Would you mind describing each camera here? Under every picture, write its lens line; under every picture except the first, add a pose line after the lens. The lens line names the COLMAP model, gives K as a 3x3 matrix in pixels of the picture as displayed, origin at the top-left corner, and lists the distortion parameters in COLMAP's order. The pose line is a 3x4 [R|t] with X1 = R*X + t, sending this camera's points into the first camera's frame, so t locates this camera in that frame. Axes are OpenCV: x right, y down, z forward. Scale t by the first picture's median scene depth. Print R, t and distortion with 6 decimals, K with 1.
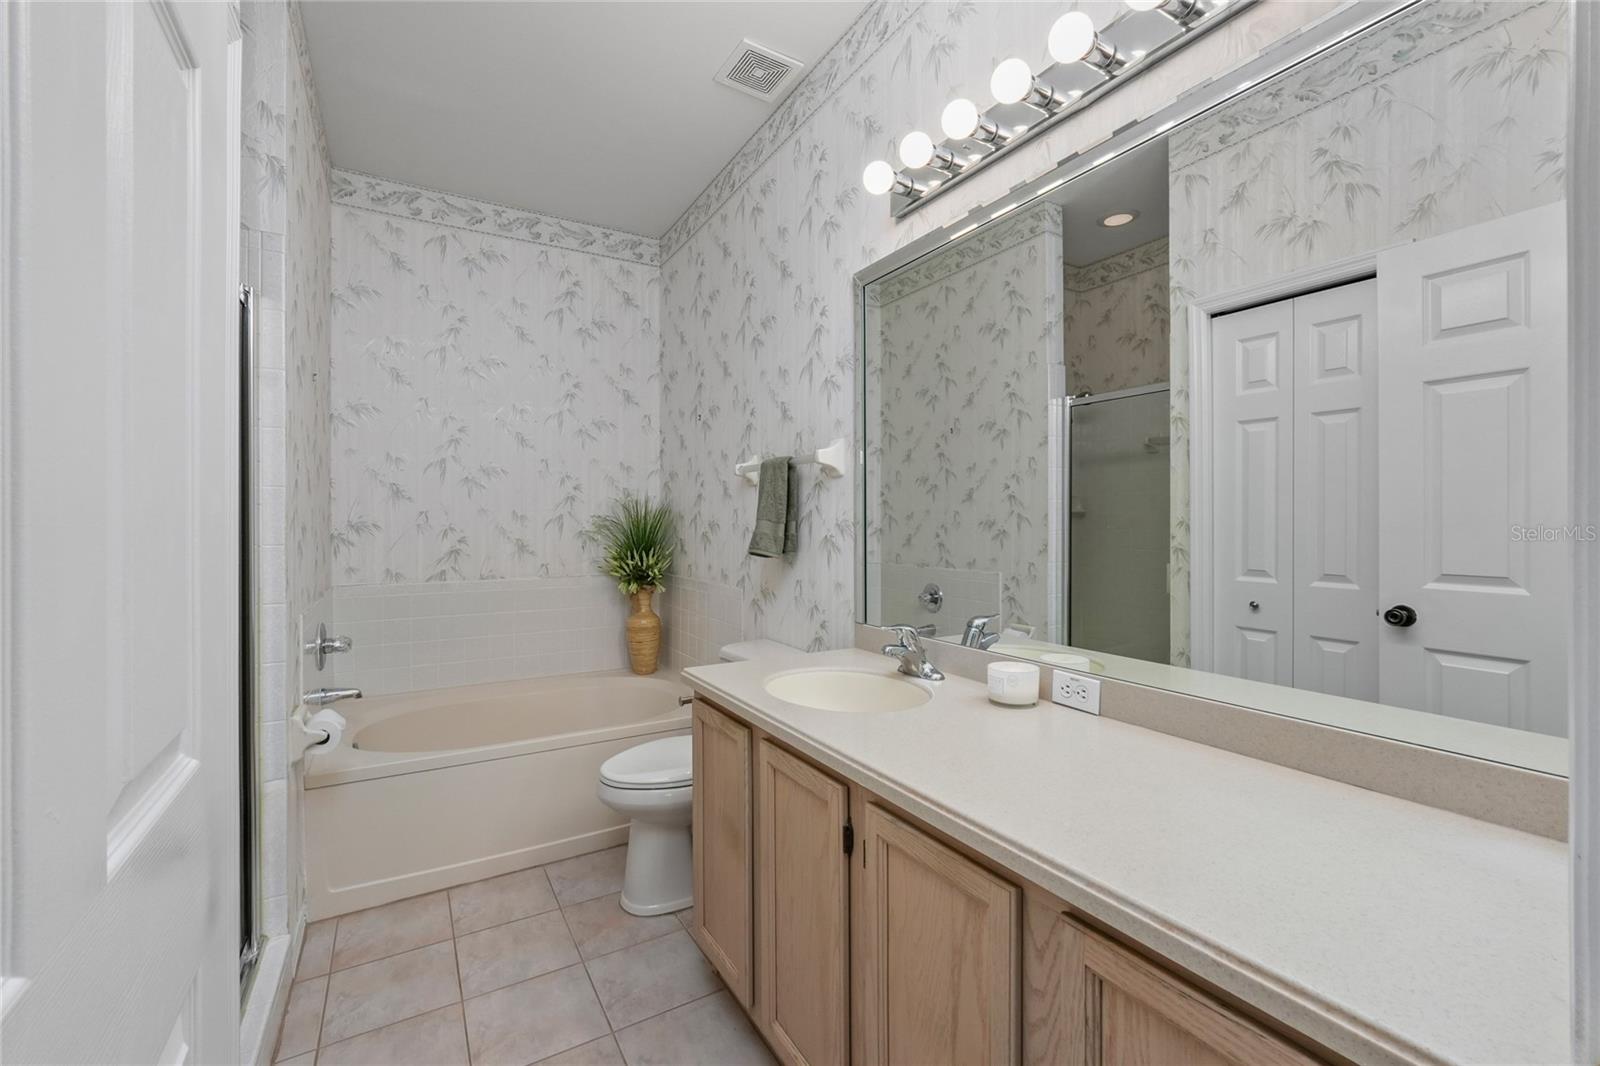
lens RADIAL K [[674.4, 0, 795.8], [0, 674.4, 526.5], [0, 0, 1]] dist [-0.009865, 0.000072]
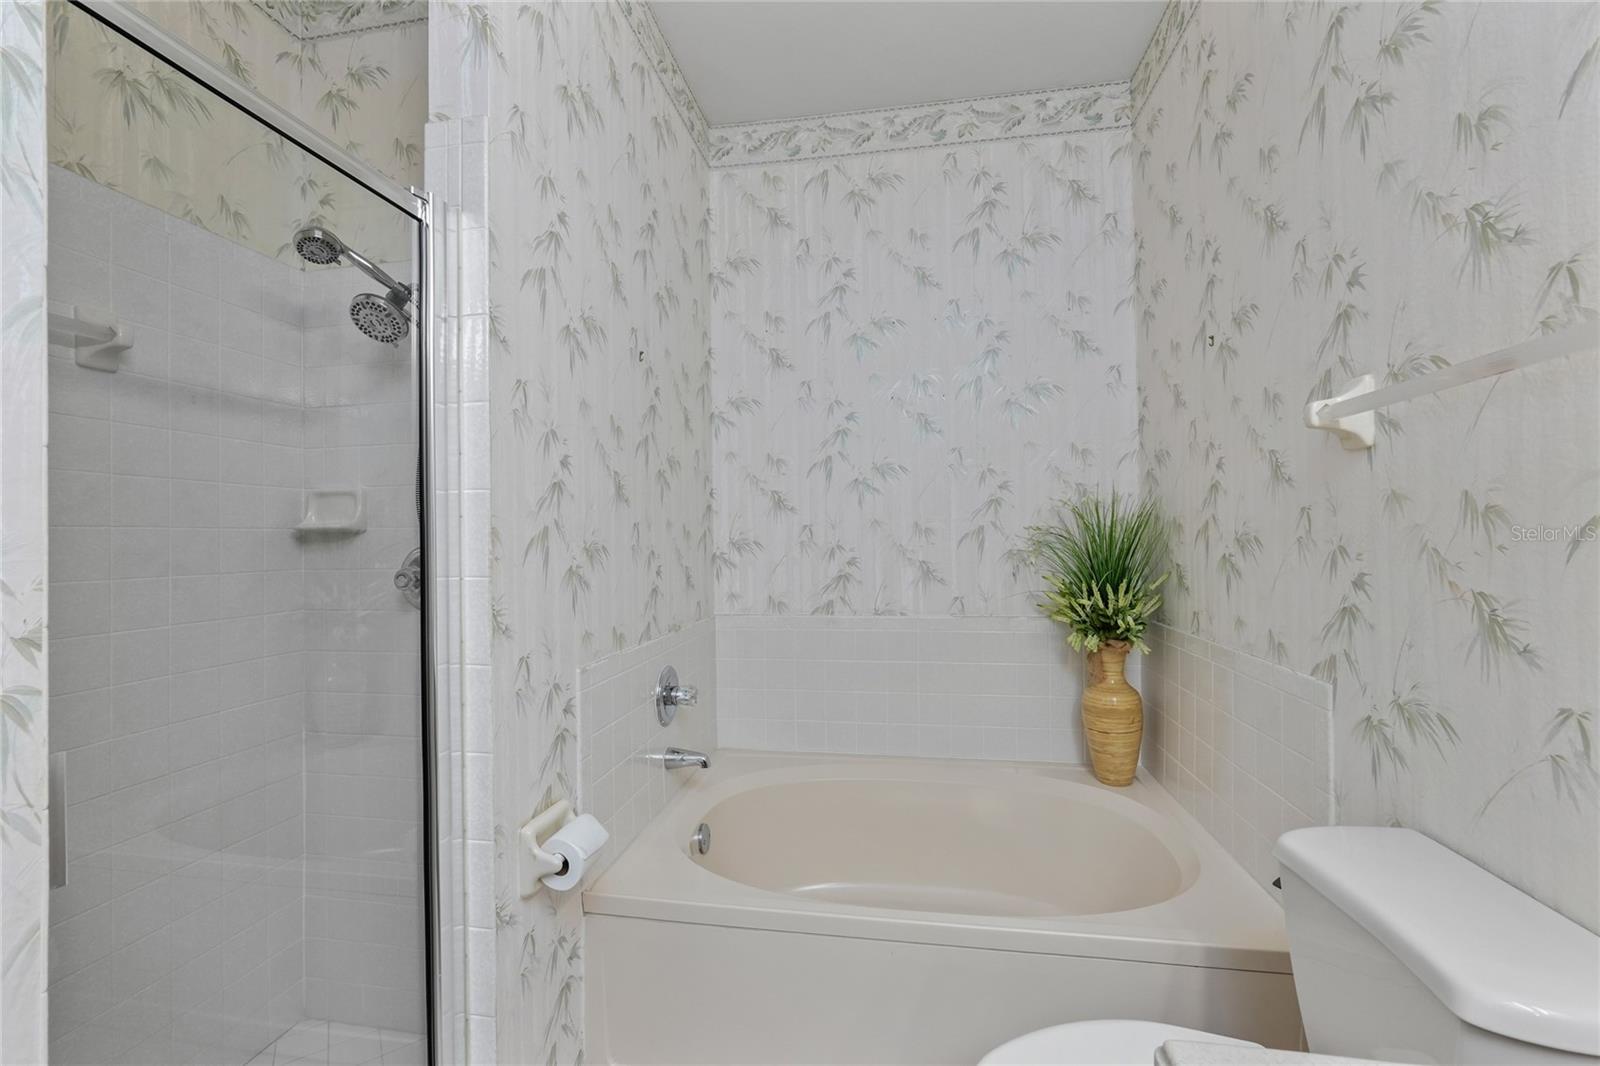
lens RADIAL K [[674.4, 0, 795.8], [0, 674.4, 526.5], [0, 0, 1]] dist [-0.009865, 0.000072]
pose [[0.766739, -0.017324, -0.641725, -0.055904], [0.004663, 0.999760, -0.021418, -0.003698], [0.641941, 0.013430, 0.766636, 0.377666]]
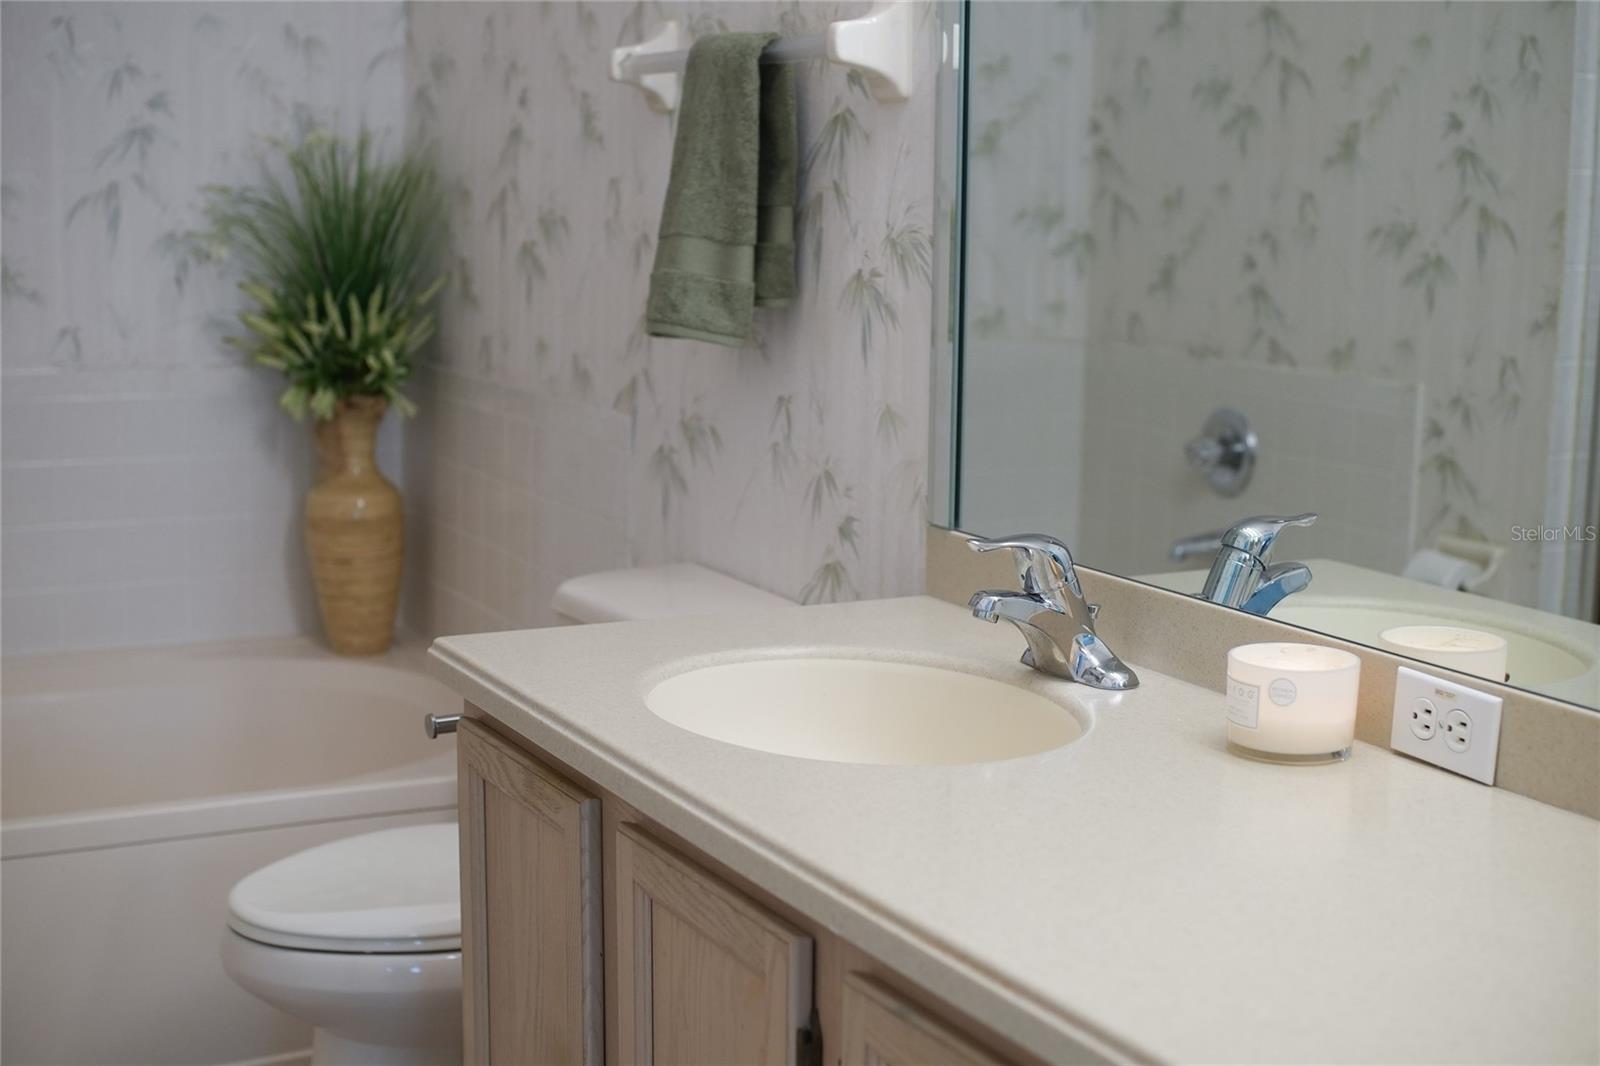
lens RADIAL K [[2221.6, 0, 800.0], [0, 2221.6, 533.0], [0, 0, 1]] dist [-0.422308, 1.645198]
pose [[0.999071, 0.025810, -0.034510, 0.039926], [-0.020258, 0.988093, 0.152517, -0.017751], [0.038036, -0.151676, 0.987698, -0.089917]]
